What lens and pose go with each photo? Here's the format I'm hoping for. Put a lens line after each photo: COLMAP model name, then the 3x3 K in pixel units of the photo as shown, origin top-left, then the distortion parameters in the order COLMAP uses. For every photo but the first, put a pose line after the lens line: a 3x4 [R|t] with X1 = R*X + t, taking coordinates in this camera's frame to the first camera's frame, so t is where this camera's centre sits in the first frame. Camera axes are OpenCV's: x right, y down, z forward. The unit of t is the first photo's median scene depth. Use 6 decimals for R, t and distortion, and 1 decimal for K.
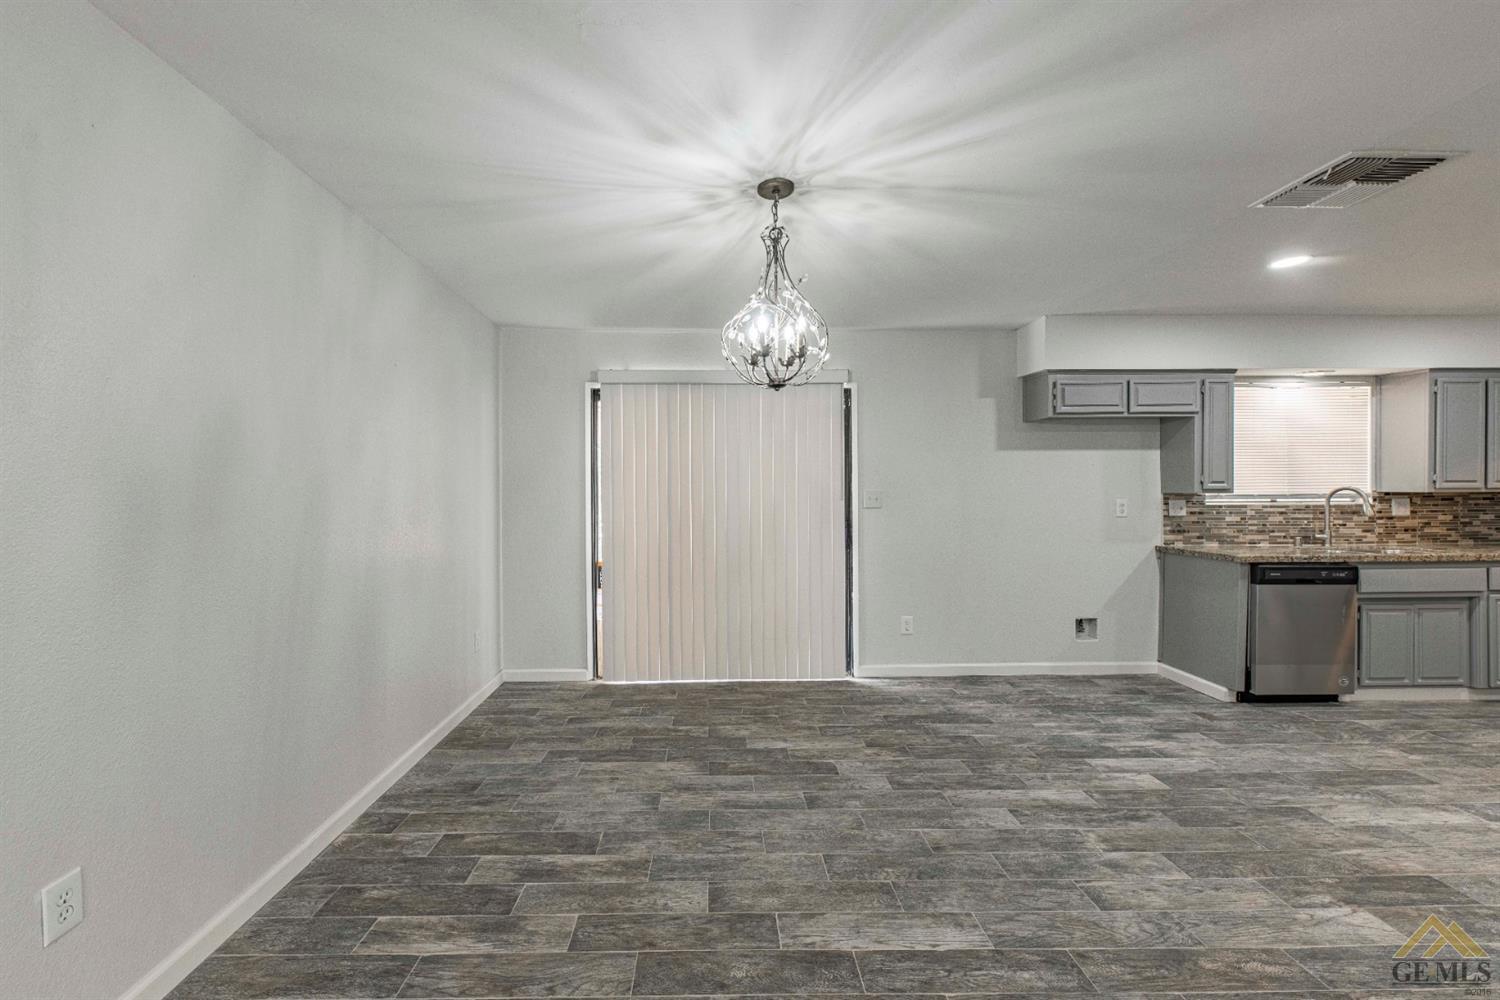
lens RADIAL K [[627.5, 0, 751.8], [0, 627.5, 495.0], [0, 0, 1]] dist [0.001529, -0.000172]
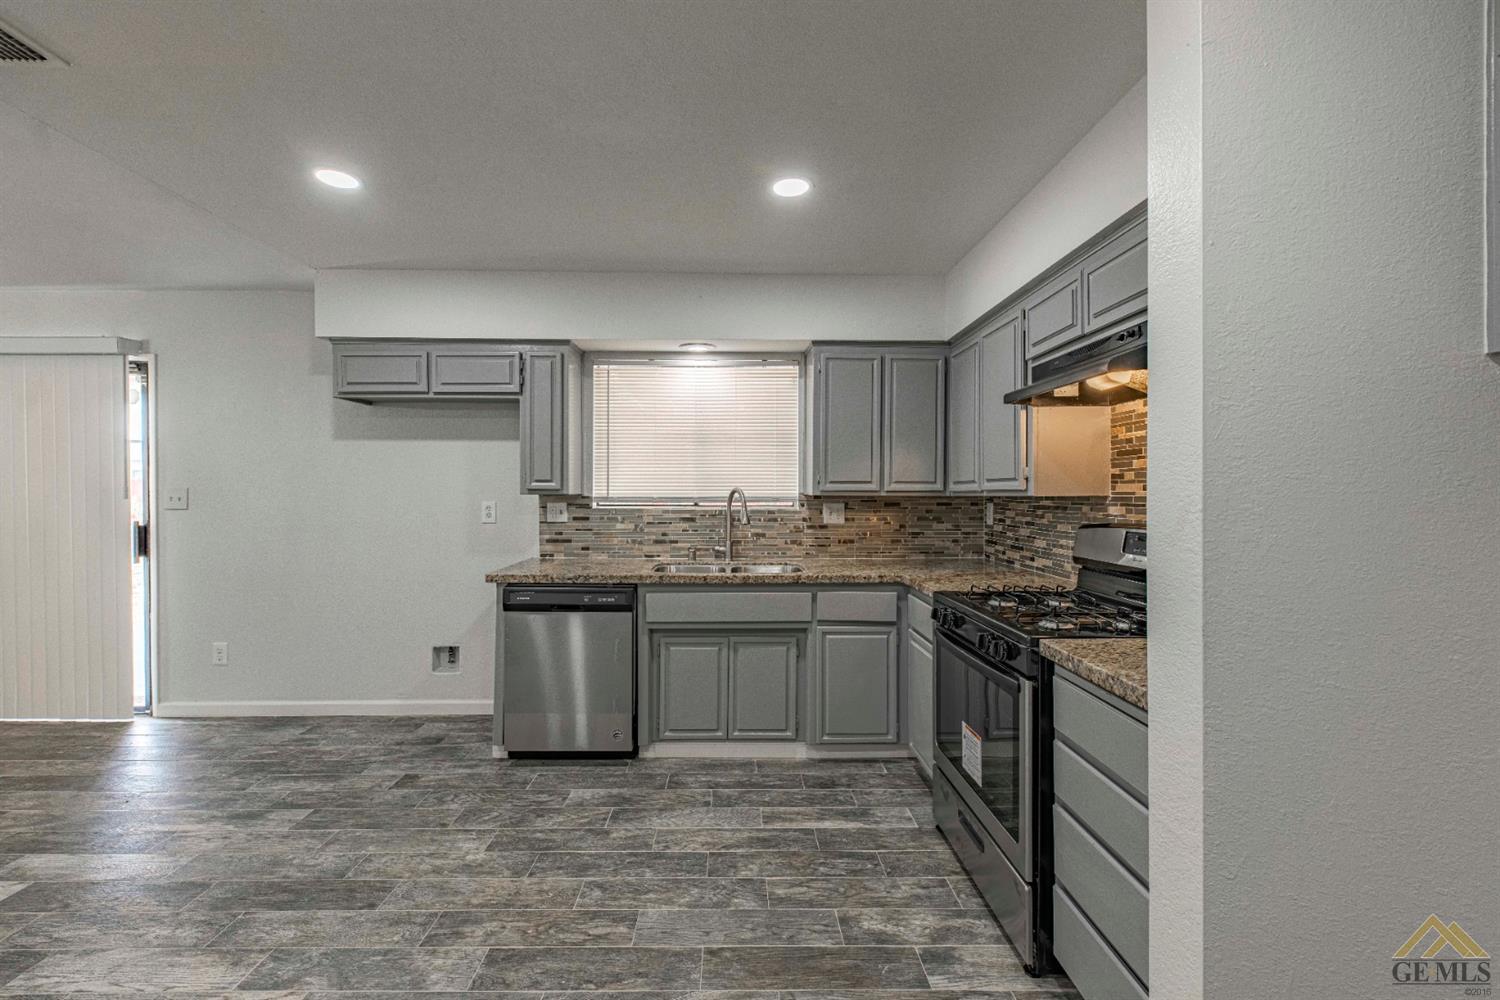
lens RADIAL K [[627.5, 0, 751.8], [0, 627.5, 495.0], [0, 0, 1]] dist [0.001529, -0.000172]
pose [[0.999965, 0.008400, -0.000549, 0.946414], [-0.008401, 0.999964, -0.001543, -0.002927], [0.000537, 0.001547, 0.999999, 0.185276]]
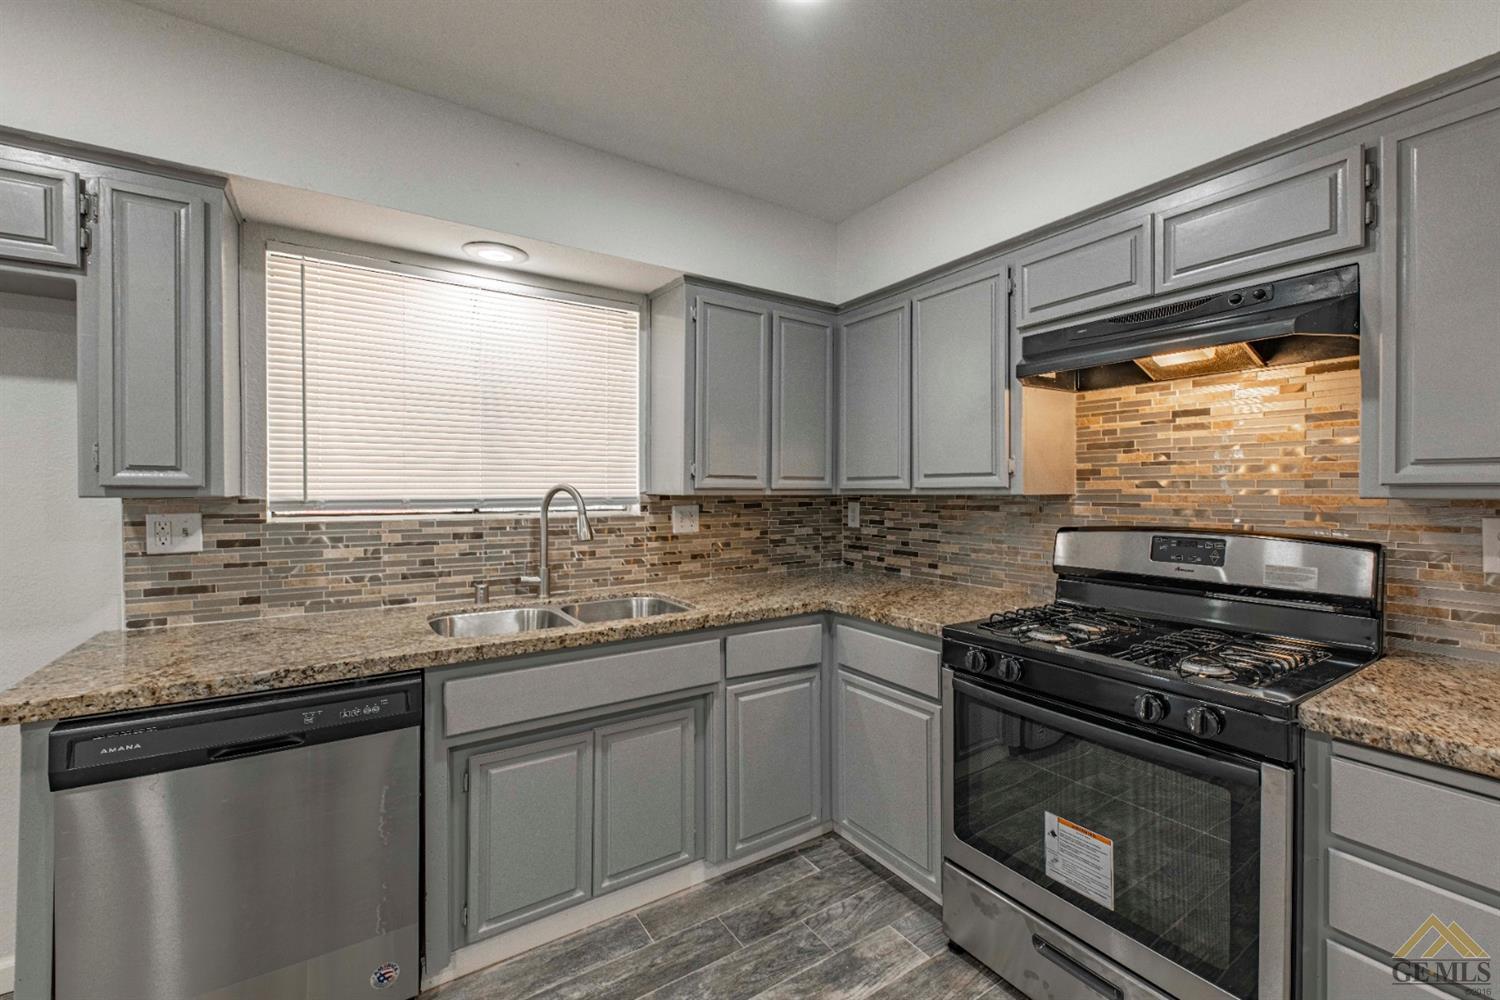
lens RADIAL K [[611.5, 0, 771.9], [0, 611.5, 492.8], [0, 0, 1]] dist [0.004229, -0.000017]
pose [[0.843059, 0.003453, 0.537809, 0.801711], [-0.001793, 0.999992, -0.003611, -0.004498], [-0.537818, 0.002080, 0.843059, 0.466285]]
